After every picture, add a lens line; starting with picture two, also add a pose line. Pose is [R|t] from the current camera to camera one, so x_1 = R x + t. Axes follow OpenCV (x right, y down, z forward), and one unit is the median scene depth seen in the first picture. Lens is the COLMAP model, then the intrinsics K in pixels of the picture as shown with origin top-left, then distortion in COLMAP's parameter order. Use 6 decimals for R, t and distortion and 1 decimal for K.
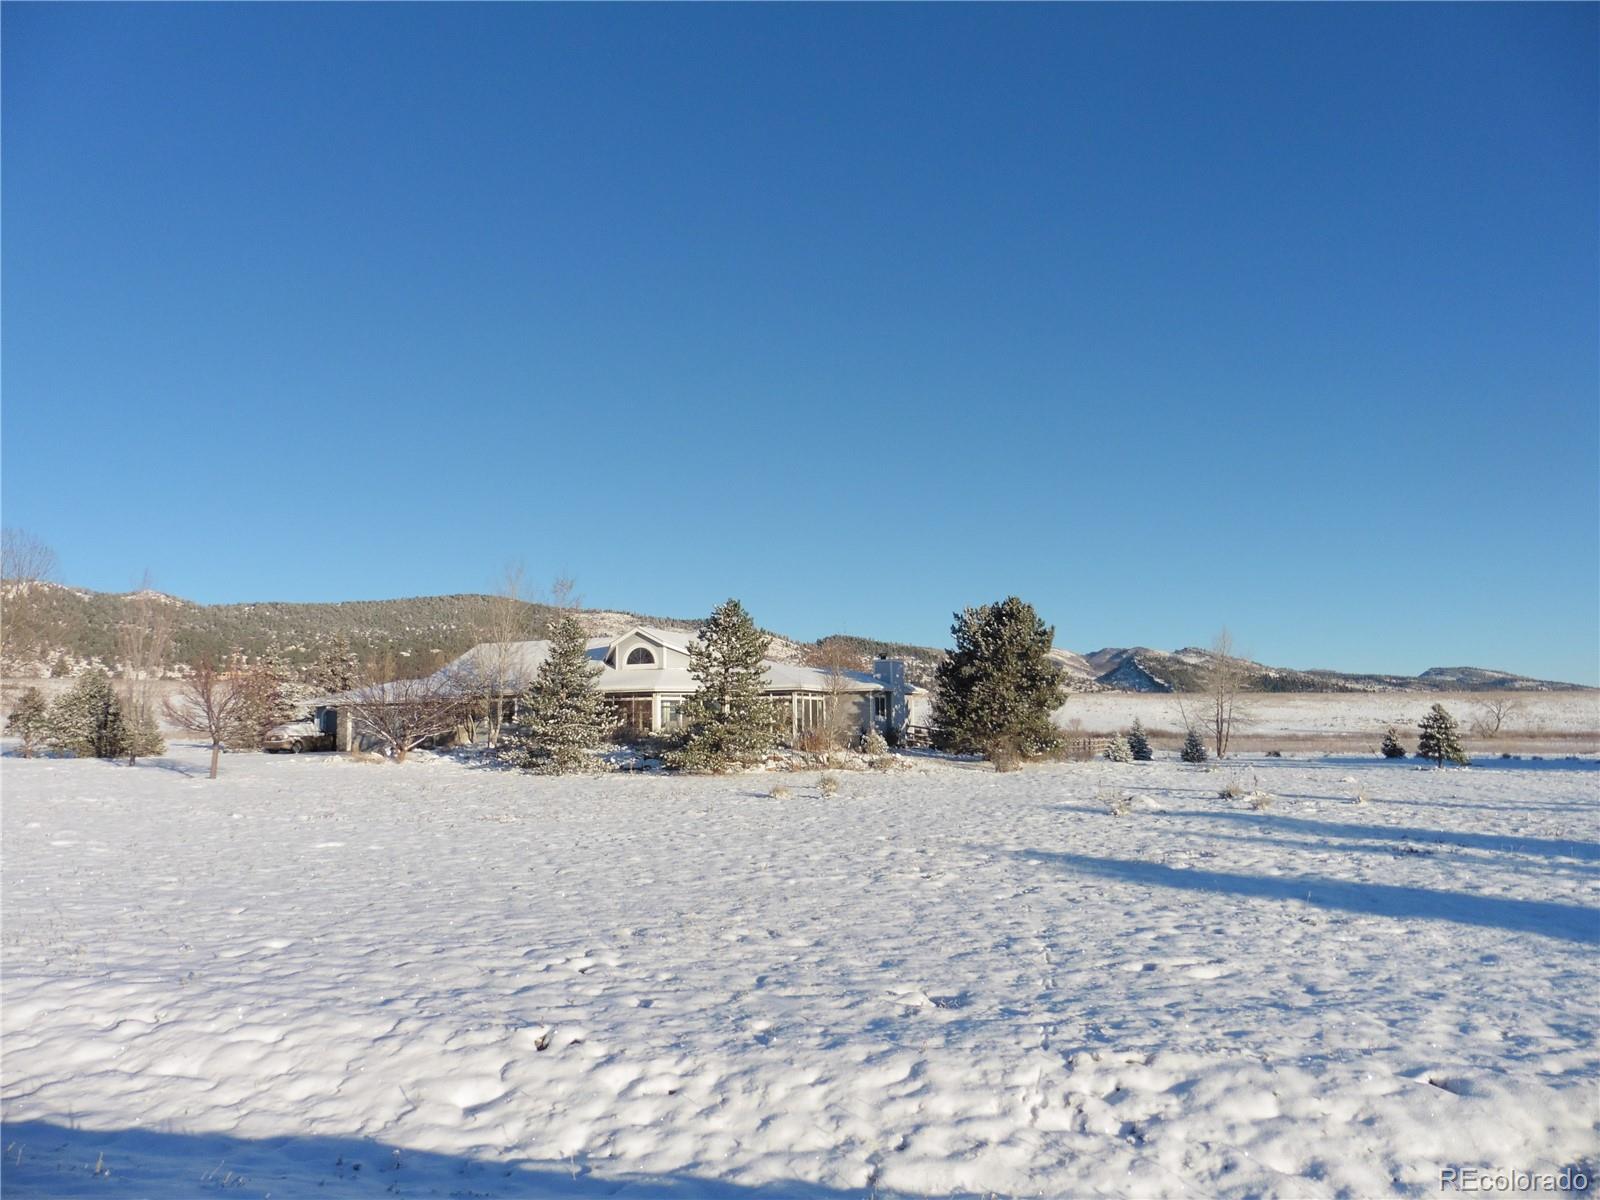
lens RADIAL K [[1150.1, 0, 778.9], [0, 1150.1, 637.3], [0, 0, 1]] dist [-0.053242, 0.046945]
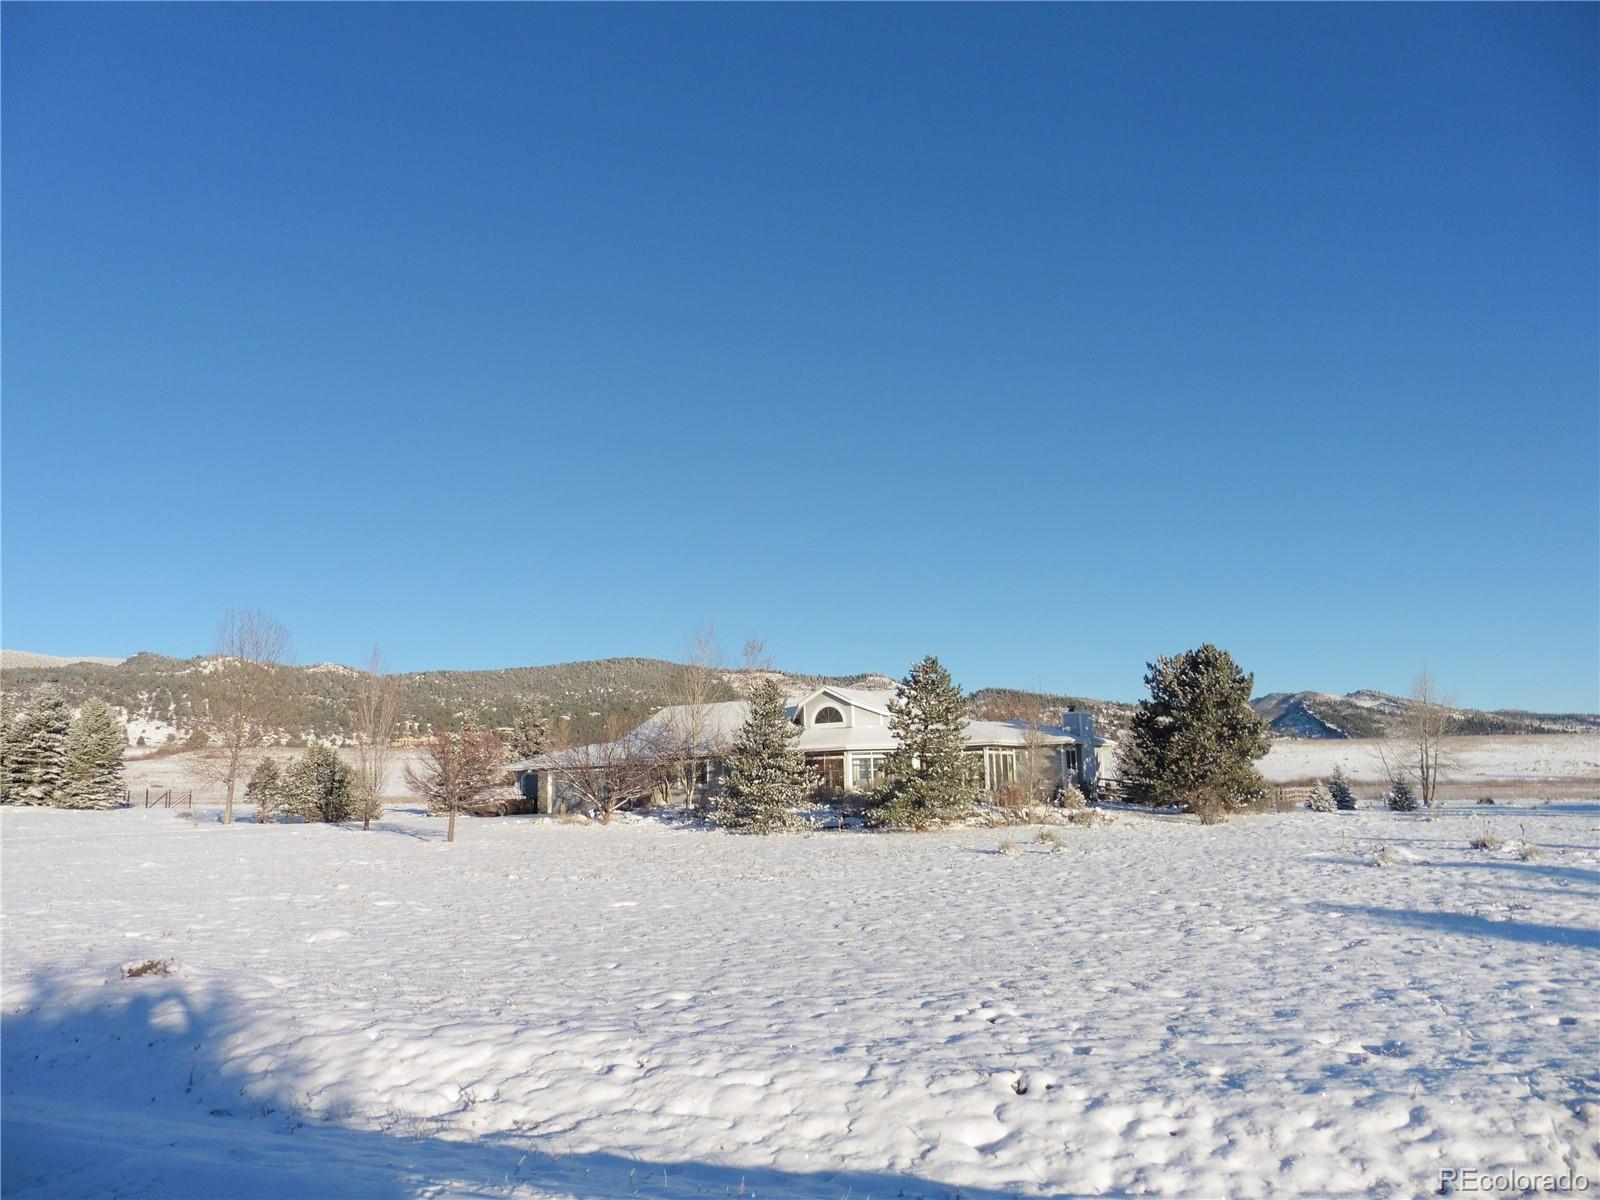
lens RADIAL K [[1148.9, 0, 794.4], [0, 1148.9, 615.4], [0, 0, 1]] dist [-0.066764, 0.078301]
pose [[0.992799, -0.034174, -0.114816, -0.174603], [0.026294, 0.997238, -0.069457, -0.008795], [0.116873, 0.065938, 0.990956, -0.063254]]
